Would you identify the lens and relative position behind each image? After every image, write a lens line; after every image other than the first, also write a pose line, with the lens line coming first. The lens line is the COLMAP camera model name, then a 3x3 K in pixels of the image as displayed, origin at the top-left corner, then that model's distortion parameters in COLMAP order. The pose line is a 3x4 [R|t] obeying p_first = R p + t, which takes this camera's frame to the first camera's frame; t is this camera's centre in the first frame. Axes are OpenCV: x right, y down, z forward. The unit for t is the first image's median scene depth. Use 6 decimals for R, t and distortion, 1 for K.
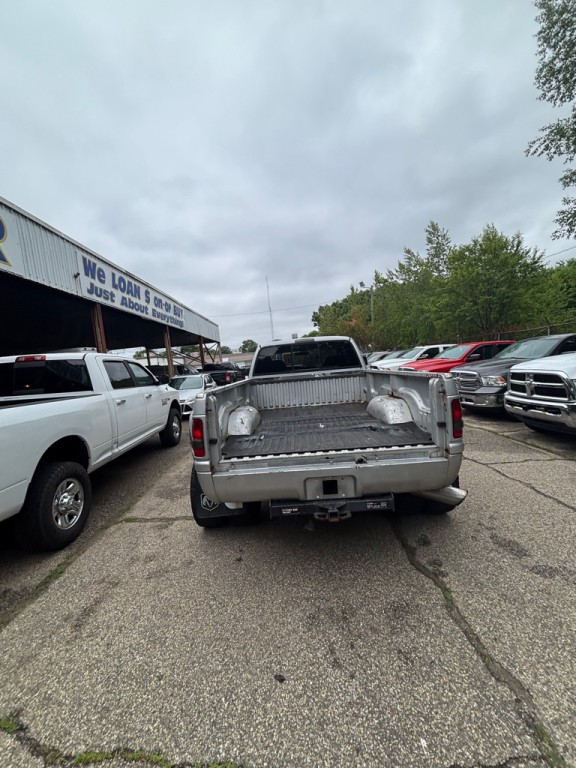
lens RADIAL K [[308.3, 0, 288.1], [0, 308.3, 385.9], [0, 0, 1]] dist [-0.002112, 0.001233]
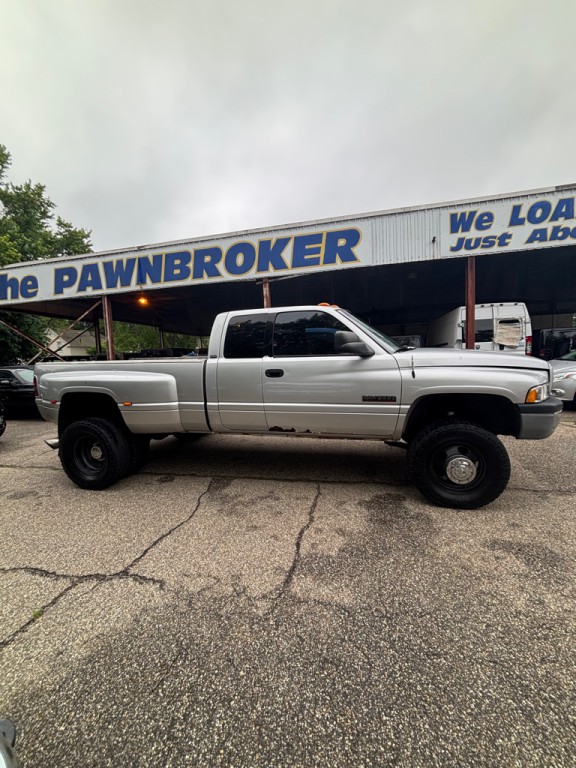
lens RADIAL K [[308.3, 0, 288.0], [0, 308.3, 384.5], [0, 0, 1]] dist [-0.002112, 0.001233]
pose [[-0.231932, 0.196816, -0.952613, 0.907342], [-0.011170, 0.978713, 0.204928, -0.144422], [0.972668, 0.058170, -0.224797, 1.331877]]
